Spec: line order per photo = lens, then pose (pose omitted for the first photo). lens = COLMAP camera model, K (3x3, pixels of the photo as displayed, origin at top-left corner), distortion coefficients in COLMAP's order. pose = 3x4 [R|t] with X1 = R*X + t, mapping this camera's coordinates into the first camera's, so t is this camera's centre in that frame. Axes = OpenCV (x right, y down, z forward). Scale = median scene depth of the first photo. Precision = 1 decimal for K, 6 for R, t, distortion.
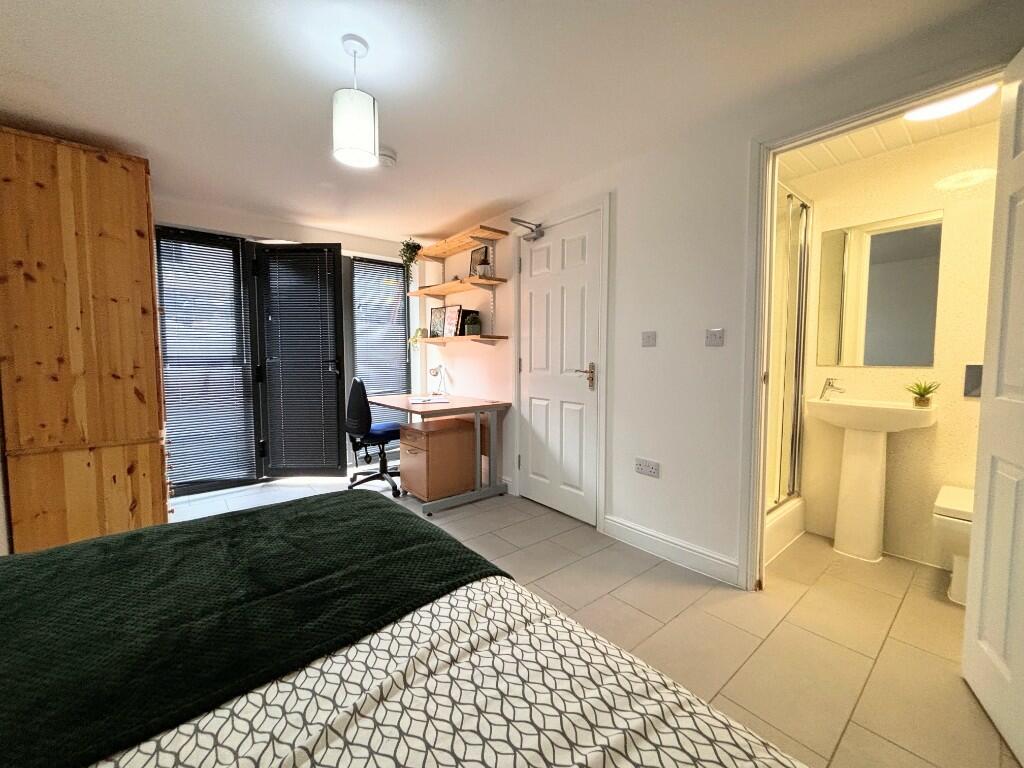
lens RADIAL K [[409.1, 0, 510.7], [0, 409.1, 381.5], [0, 0, 1]] dist [-0.001212, -0.000372]
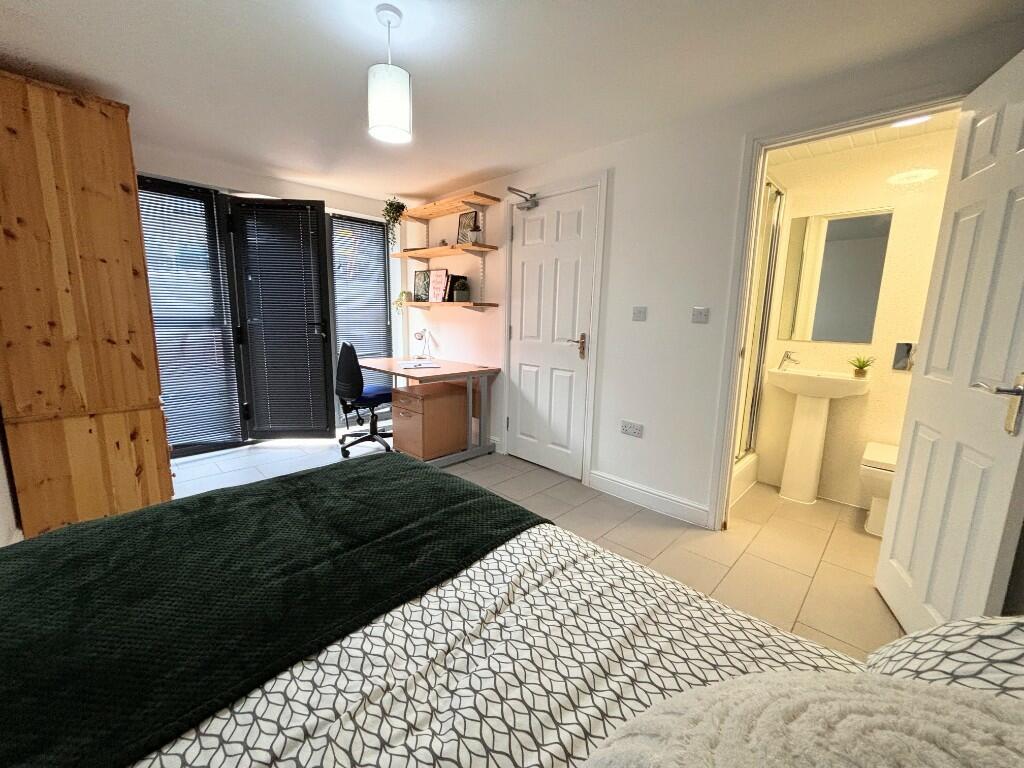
lens RADIAL K [[410.0, 0, 511.2], [0, 410.0, 383.0], [0, 0, 1]] dist [0.001059, -0.000834]
pose [[0.994165, 0.004155, 0.107786, -0.114055], [-0.015454, 0.994435, 0.104213, -0.026881], [-0.106753, -0.105271, 0.988697, -0.064593]]
